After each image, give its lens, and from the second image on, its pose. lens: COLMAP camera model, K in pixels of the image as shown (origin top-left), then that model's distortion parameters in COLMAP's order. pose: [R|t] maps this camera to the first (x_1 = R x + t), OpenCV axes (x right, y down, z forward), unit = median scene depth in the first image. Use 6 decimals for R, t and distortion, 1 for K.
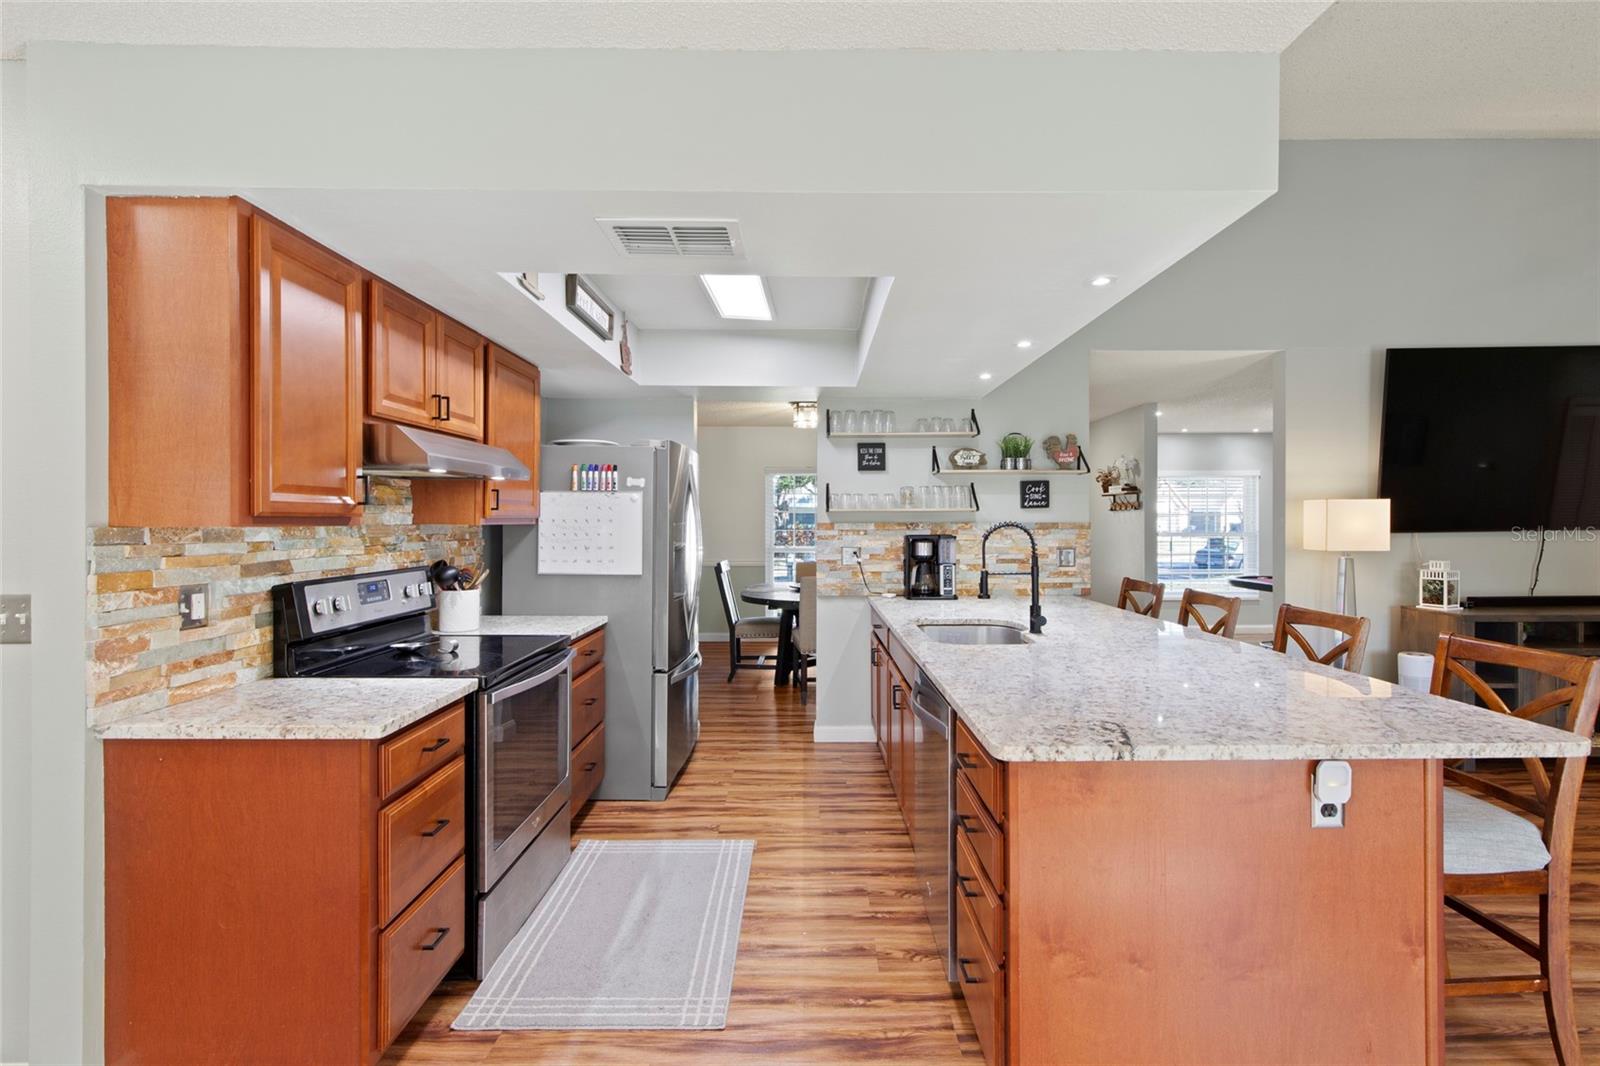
lens RADIAL K [[713.3, 0, 814.3], [0, 713.3, 527.0], [0, 0, 1]] dist [0.003149, 0.000152]
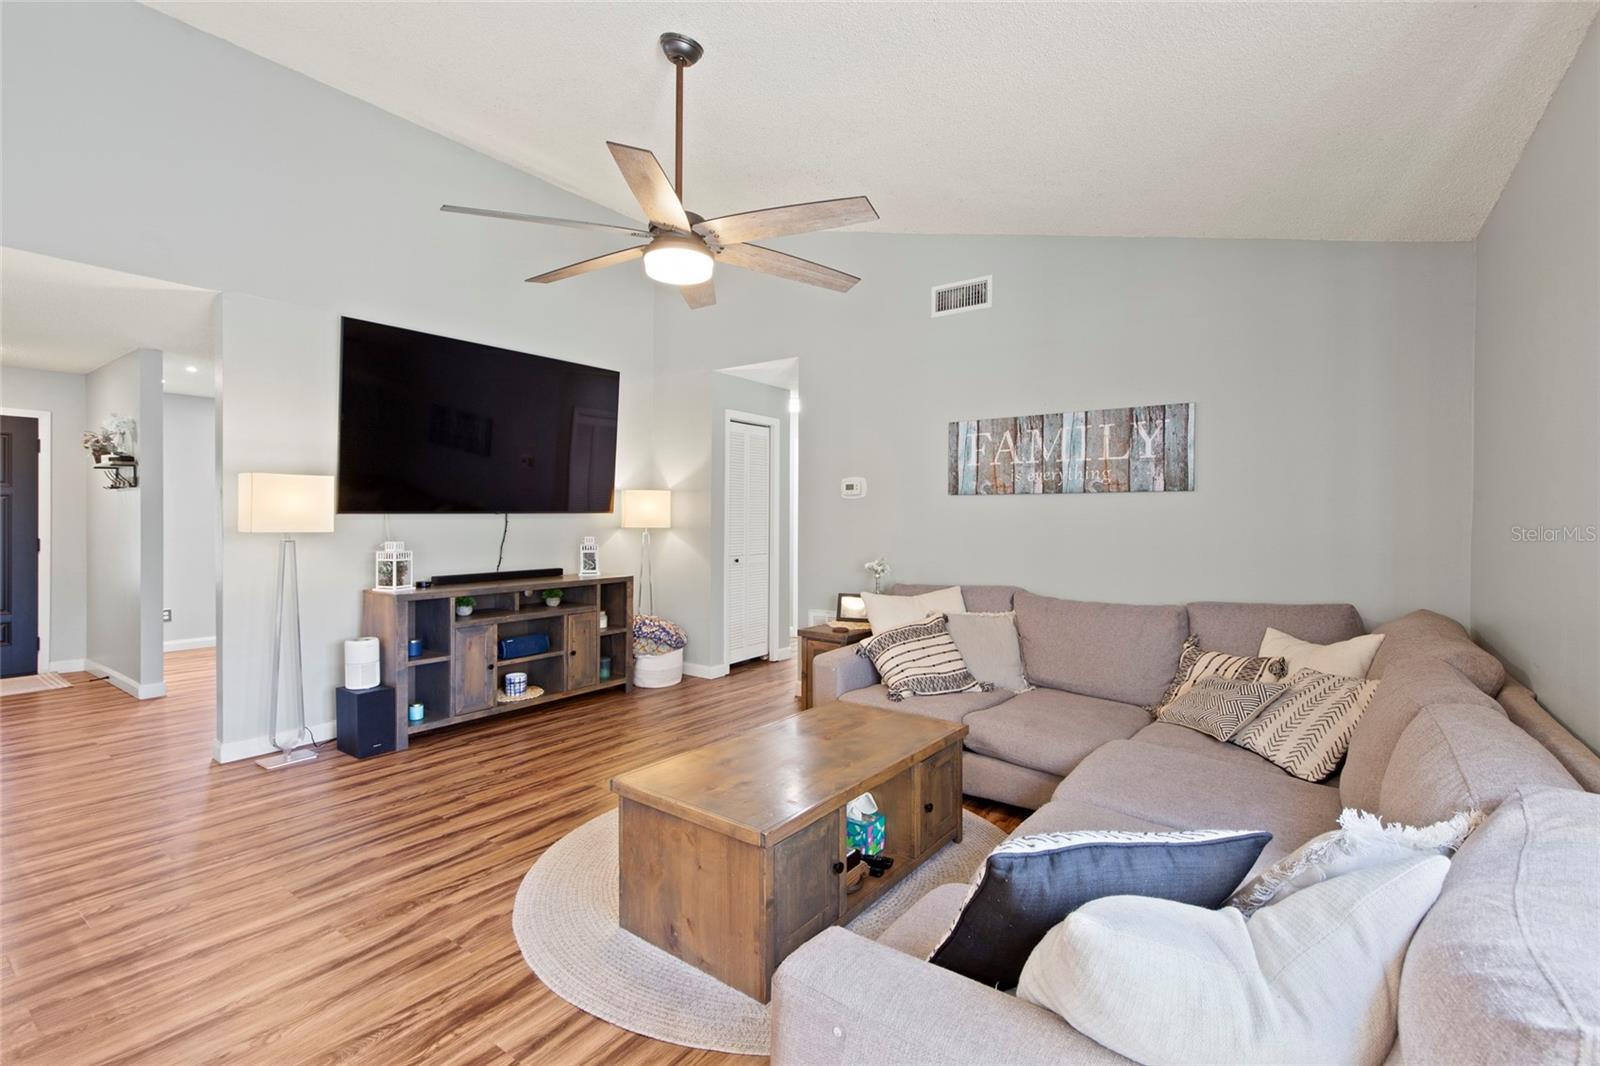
lens RADIAL K [[713.3, 0, 802.4], [0, 713.3, 526.7], [0, 0, 1]] dist [0.003149, 0.000152]
pose [[0.598018, -0.002399, 0.801479, 0.397029], [-0.000552, 0.999994, 0.003405, 0.021661], [-0.801482, -0.002479, 0.598014, -0.042138]]
